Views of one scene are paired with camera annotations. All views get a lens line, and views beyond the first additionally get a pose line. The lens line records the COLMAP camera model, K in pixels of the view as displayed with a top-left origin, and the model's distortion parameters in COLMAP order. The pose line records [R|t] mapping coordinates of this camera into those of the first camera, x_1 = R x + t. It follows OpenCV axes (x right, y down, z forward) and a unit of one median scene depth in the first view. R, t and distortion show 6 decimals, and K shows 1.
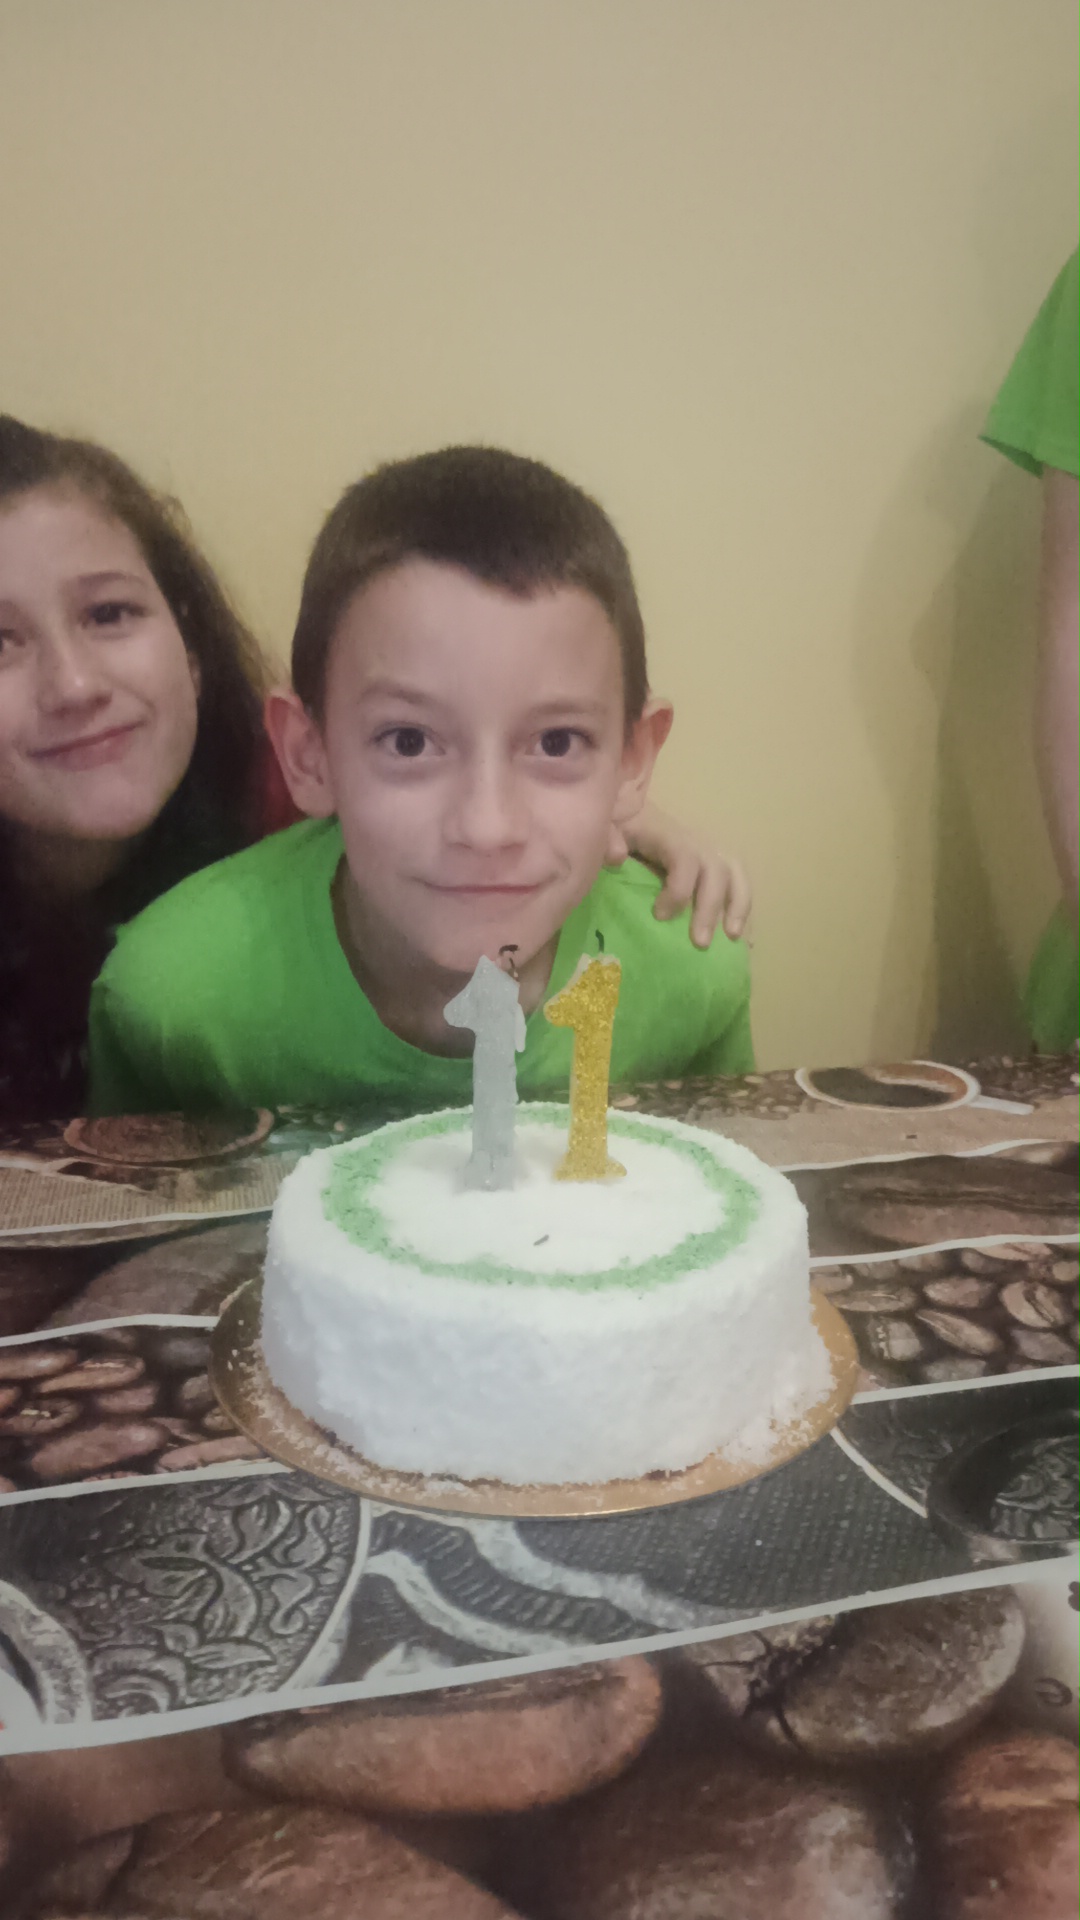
lens RADIAL K [[1534.4, 0, 539.3], [0, 1534.4, 956.7], [0, 0, 1]] dist [0.062776, -0.074329]
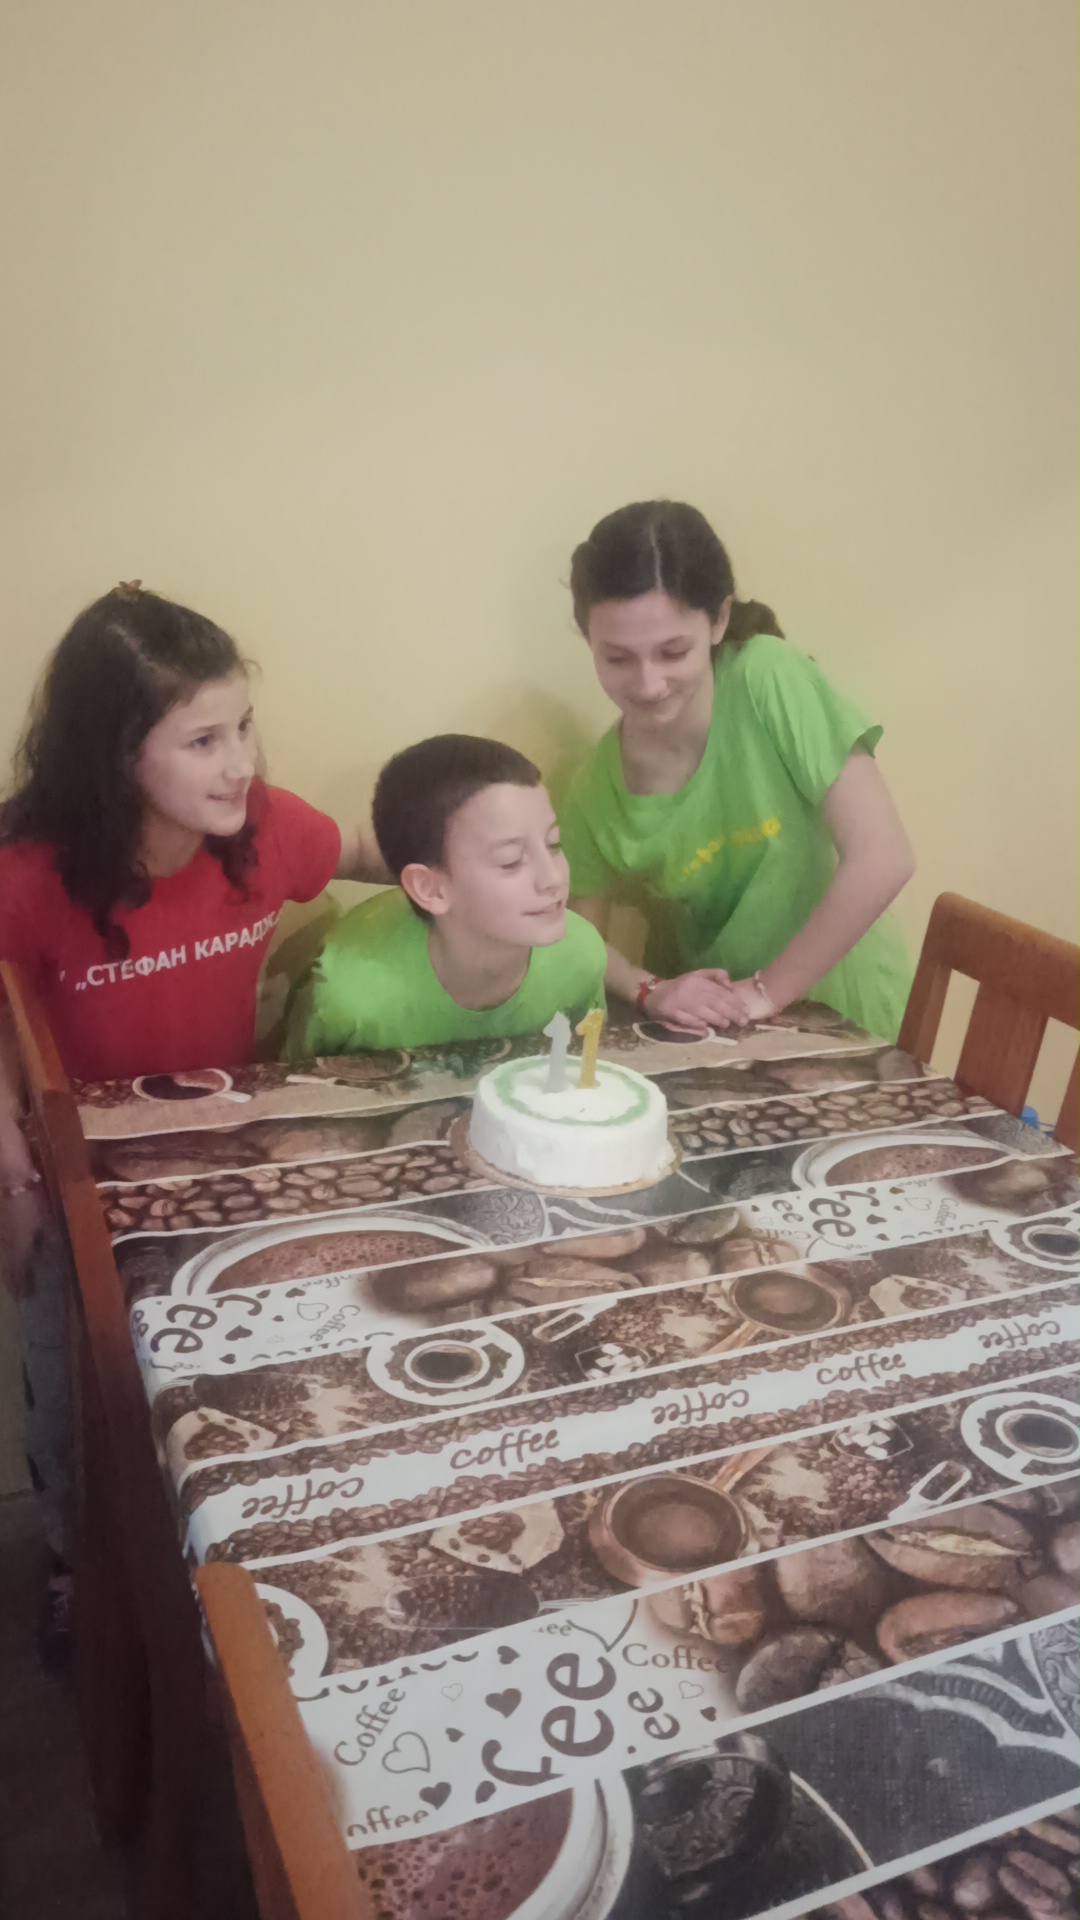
lens RADIAL K [[1534.4, 0, 546.7], [0, 1534.4, 947.0], [0, 0, 1]] dist [0.062776, -0.074329]
pose [[0.980429, -0.007186, 0.196741, -0.643847], [-0.011113, 0.995720, 0.091752, -0.396978], [-0.196558, -0.092143, 0.976153, -1.829262]]
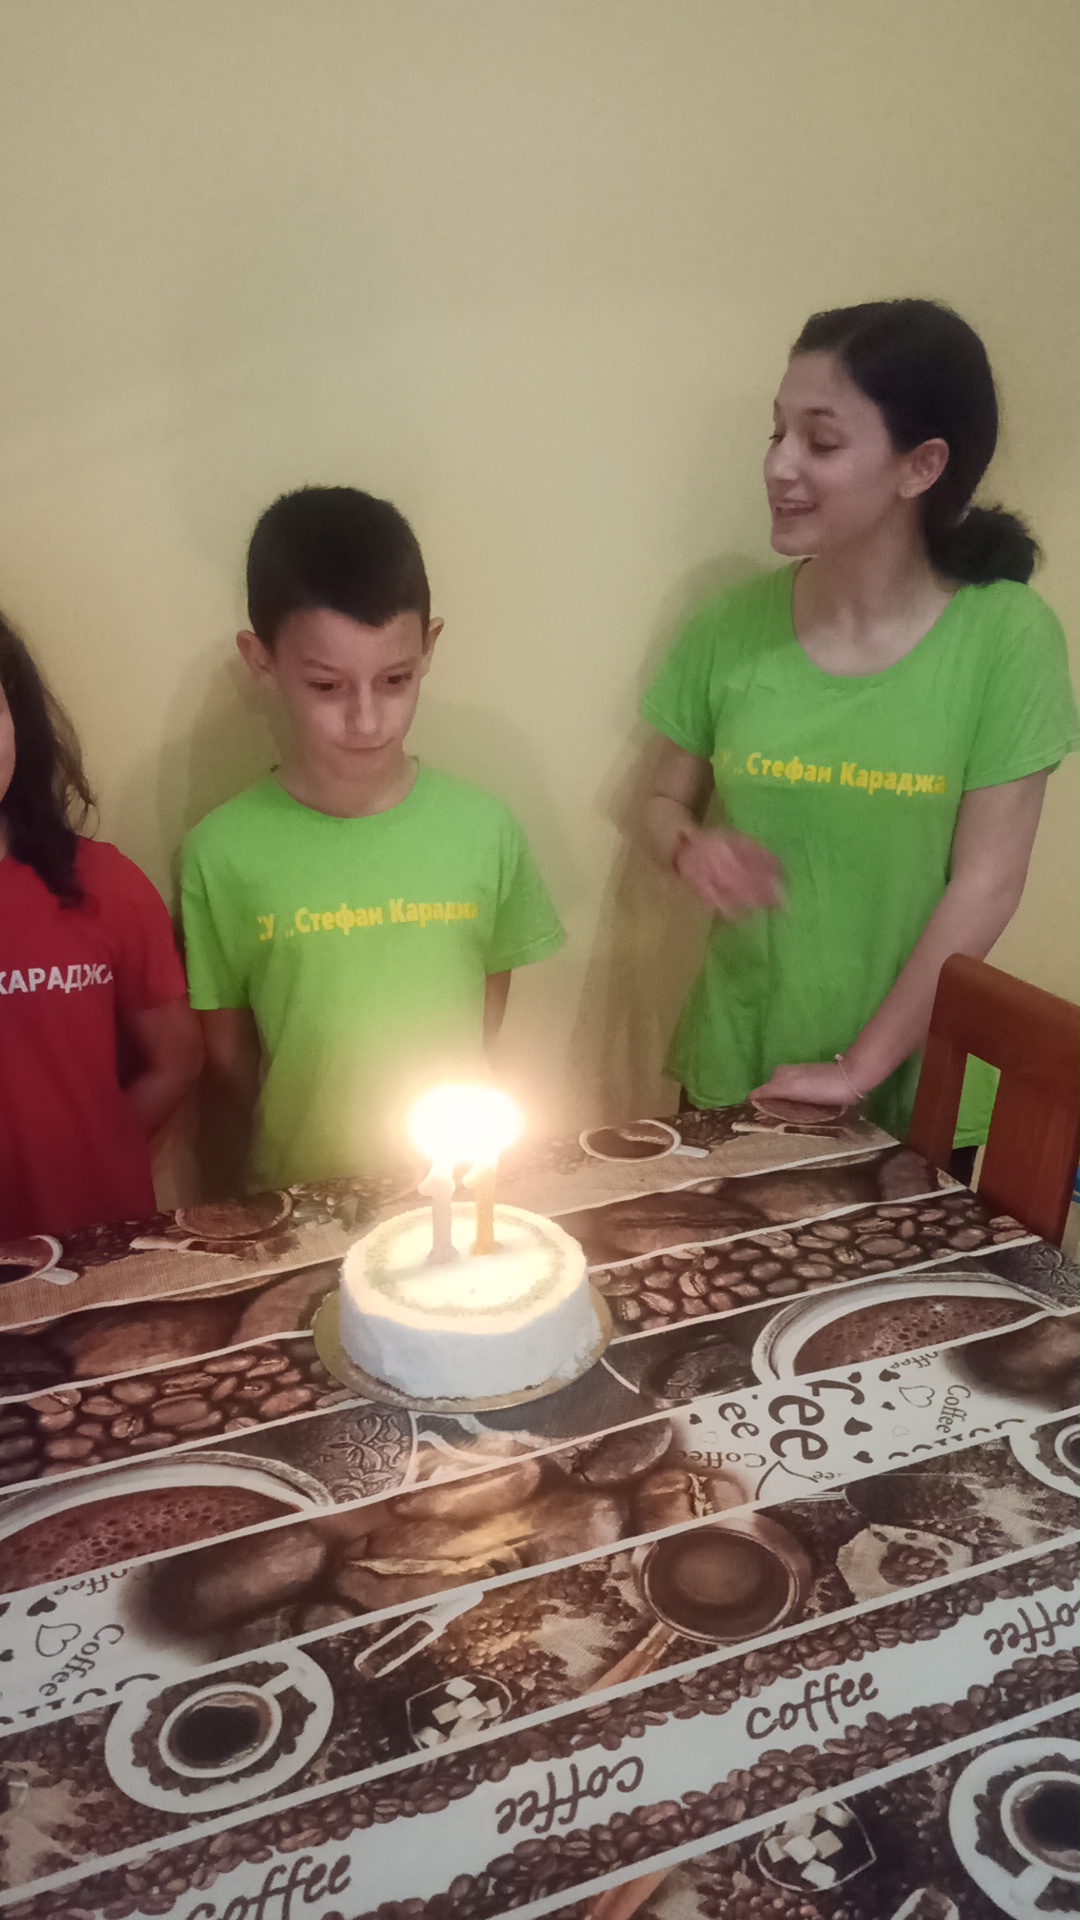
lens RADIAL K [[1534.4, 0, 547.2], [0, 1534.4, 940.6], [0, 0, 1]] dist [0.062776, -0.074329]
pose [[0.988000, -0.064582, 0.140304, -0.174501], [0.052616, 0.994784, 0.087386, -0.523521], [-0.145216, -0.078955, 0.986245, -1.218441]]
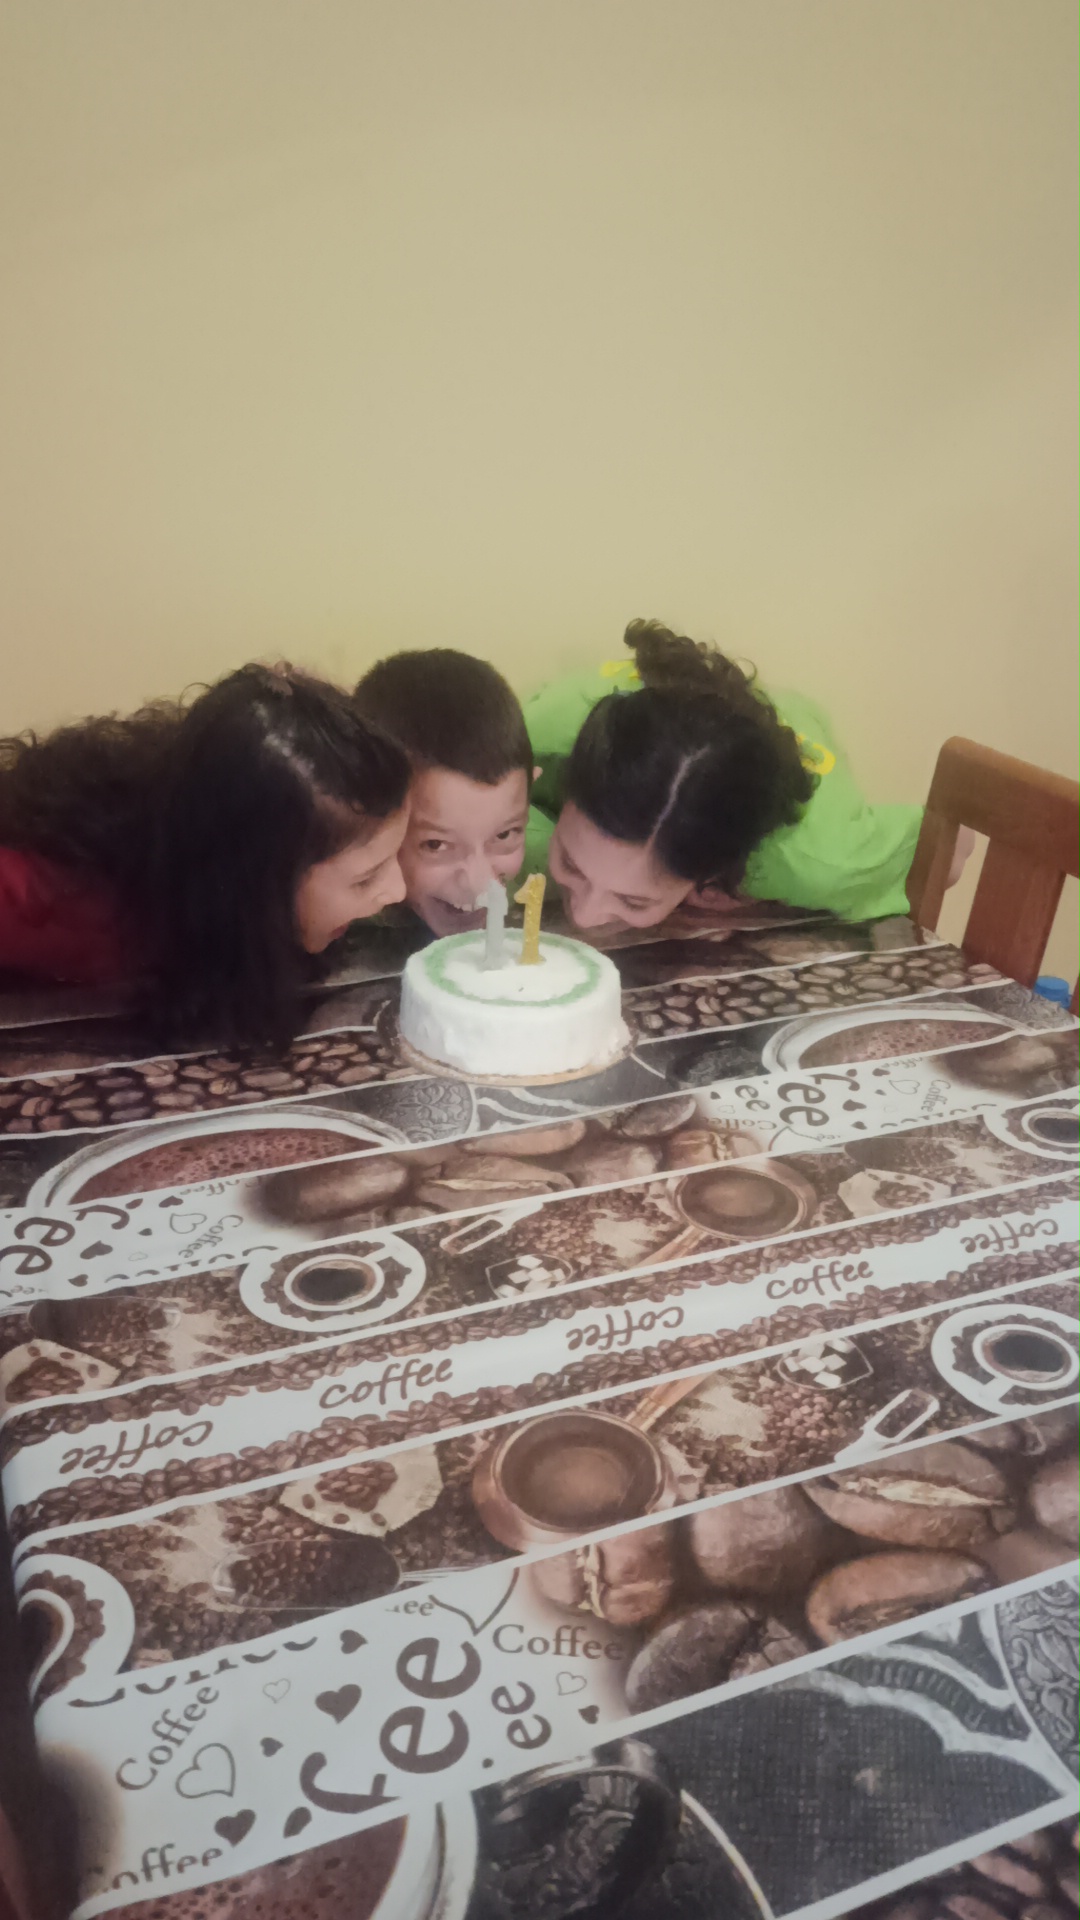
lens RADIAL K [[1534.4, 0, 550.2], [0, 1534.4, 956.0], [0, 0, 1]] dist [0.062776, -0.074329]
pose [[0.985294, -0.042097, 0.165601, -0.377168], [0.013352, 0.985181, 0.170996, -0.312285], [-0.170345, -0.166271, 0.971255, -1.510920]]
